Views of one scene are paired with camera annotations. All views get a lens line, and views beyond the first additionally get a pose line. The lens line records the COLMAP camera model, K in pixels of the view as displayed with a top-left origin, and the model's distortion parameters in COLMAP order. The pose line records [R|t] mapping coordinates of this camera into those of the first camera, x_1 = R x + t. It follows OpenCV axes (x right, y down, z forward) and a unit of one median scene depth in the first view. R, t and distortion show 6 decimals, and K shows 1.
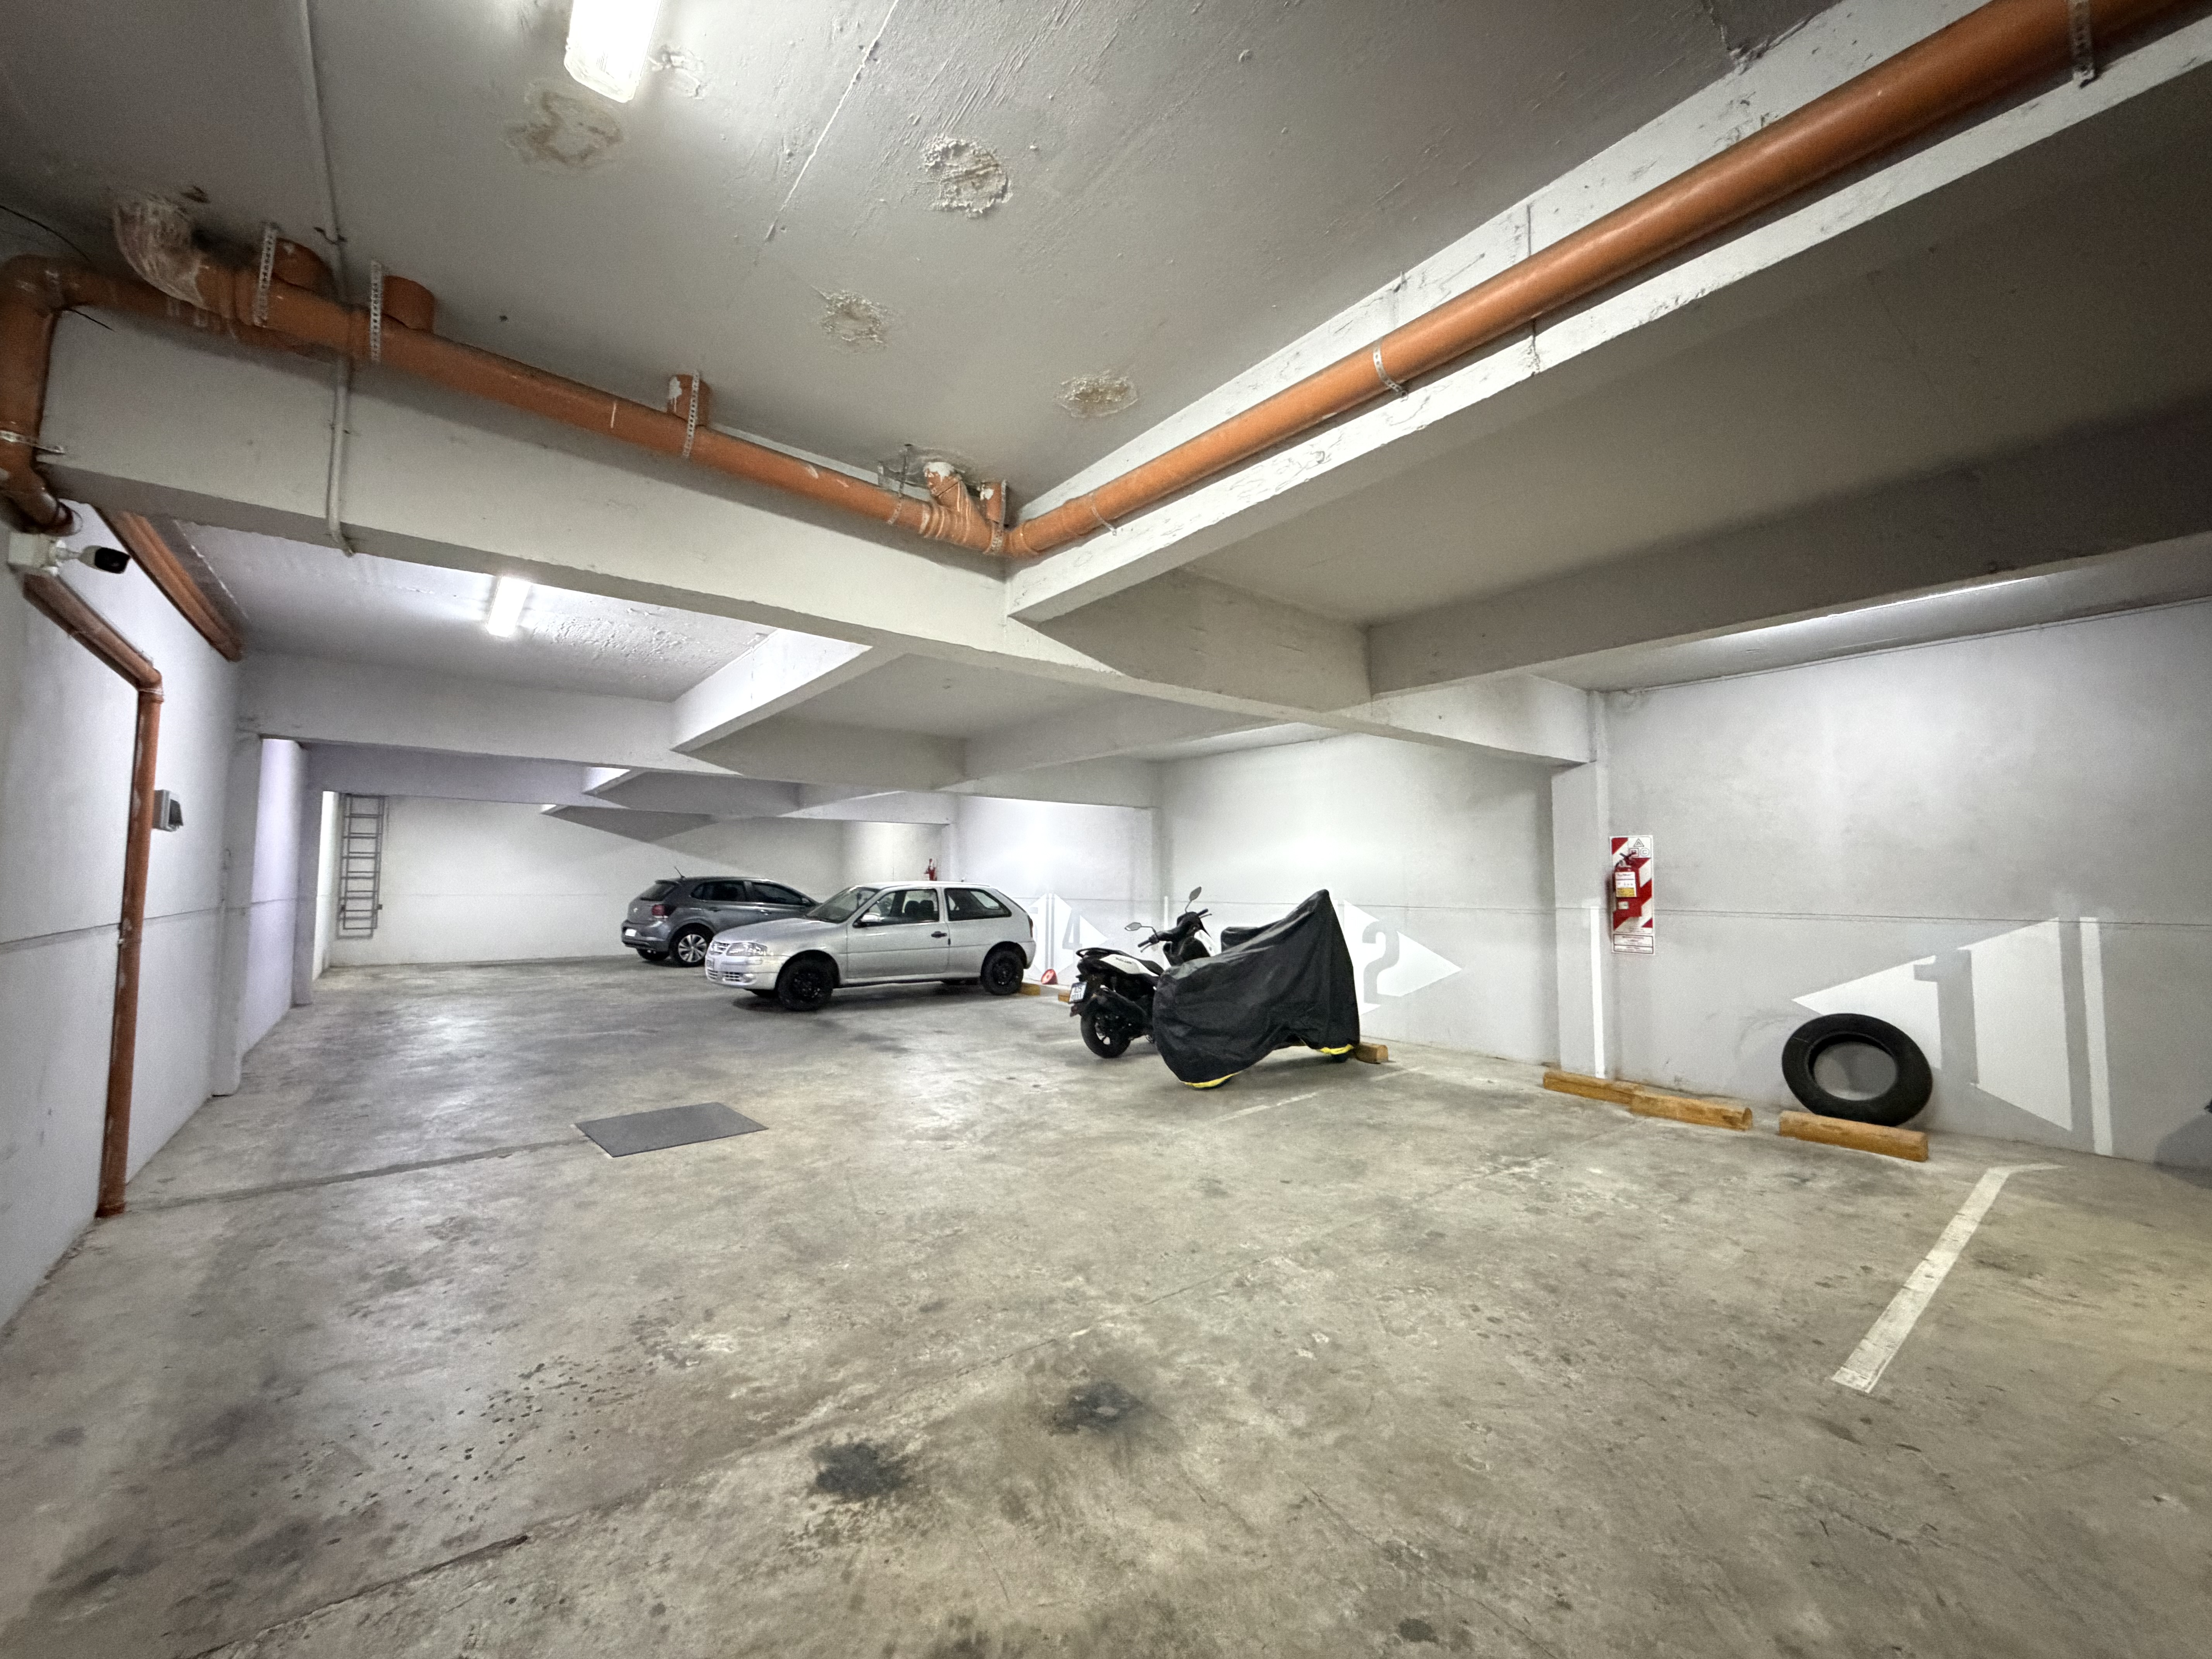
lens RADIAL K [[875.8, 0, 1100.9], [0, 875.8, 828.1], [0, 0, 1]] dist [0.001392, 0.000020]
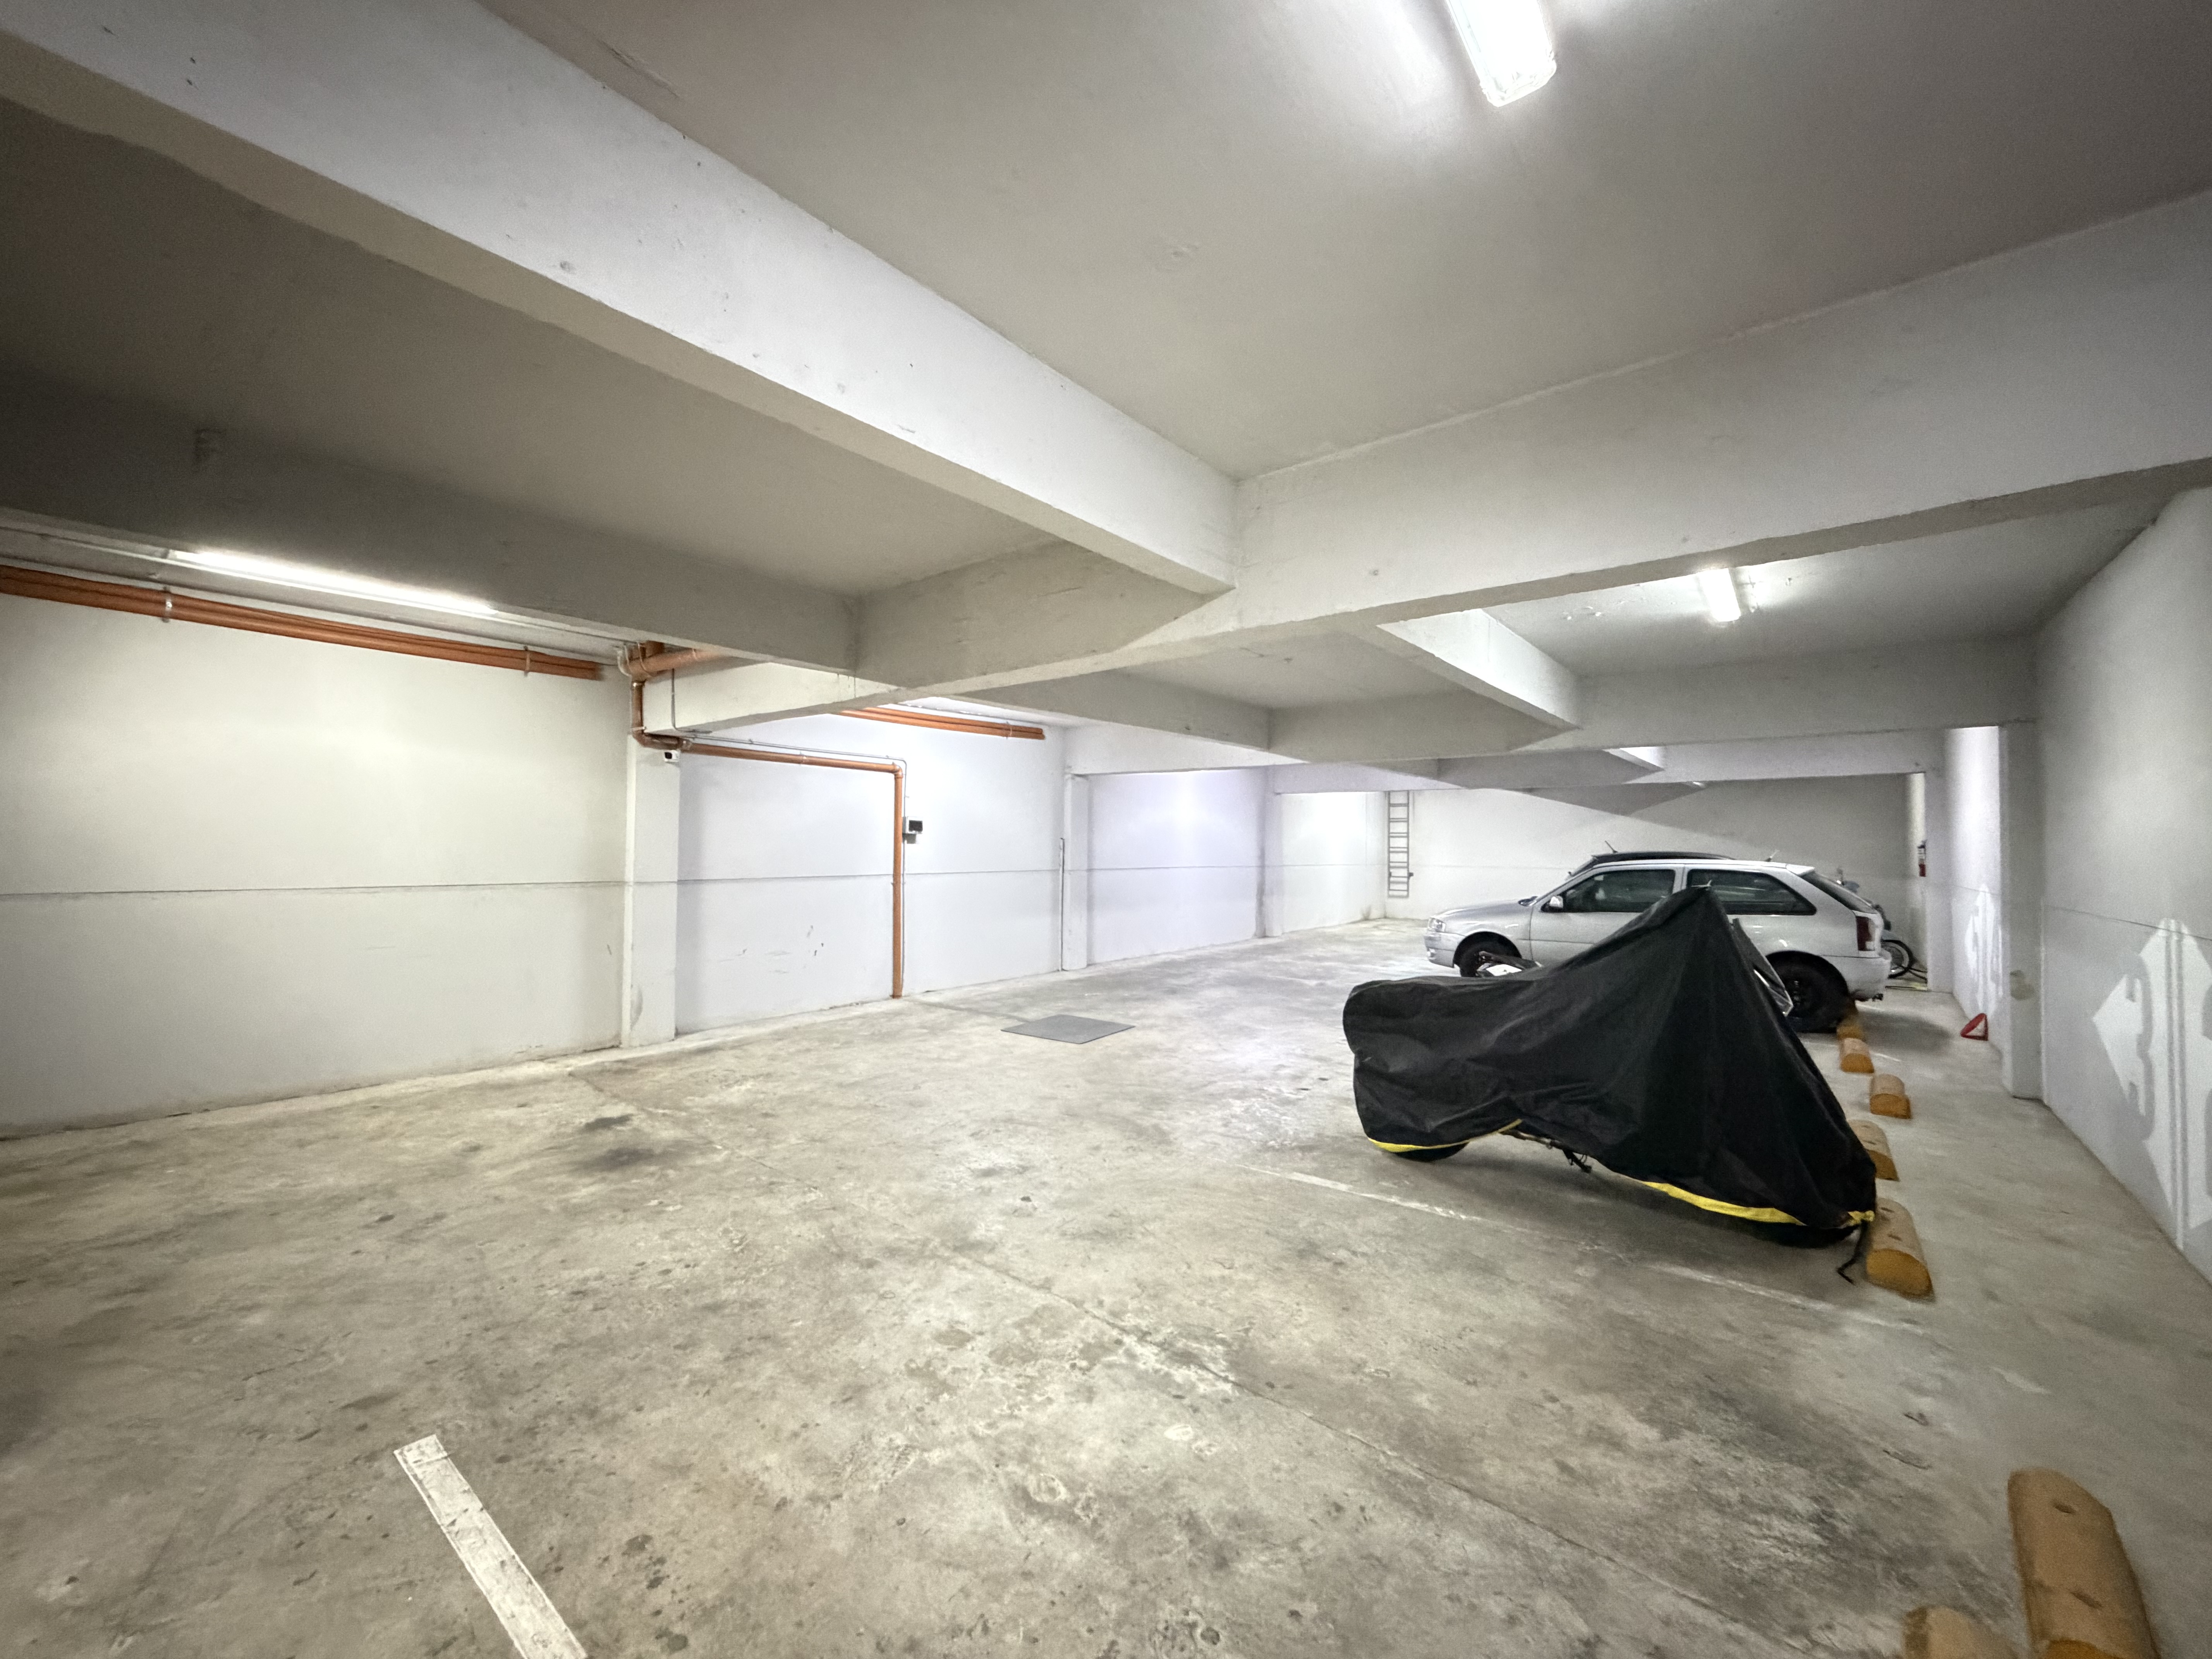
lens RADIAL K [[875.8, 0, 1100.9], [0, 875.8, 828.1], [0, 0, 1]] dist [0.001392, 0.000020]
pose [[0.216463, -0.024790, -0.975976, 1.539124], [0.057609, 0.998260, -0.012579, 0.052962], [0.974590, -0.053502, 0.217514, 1.237849]]
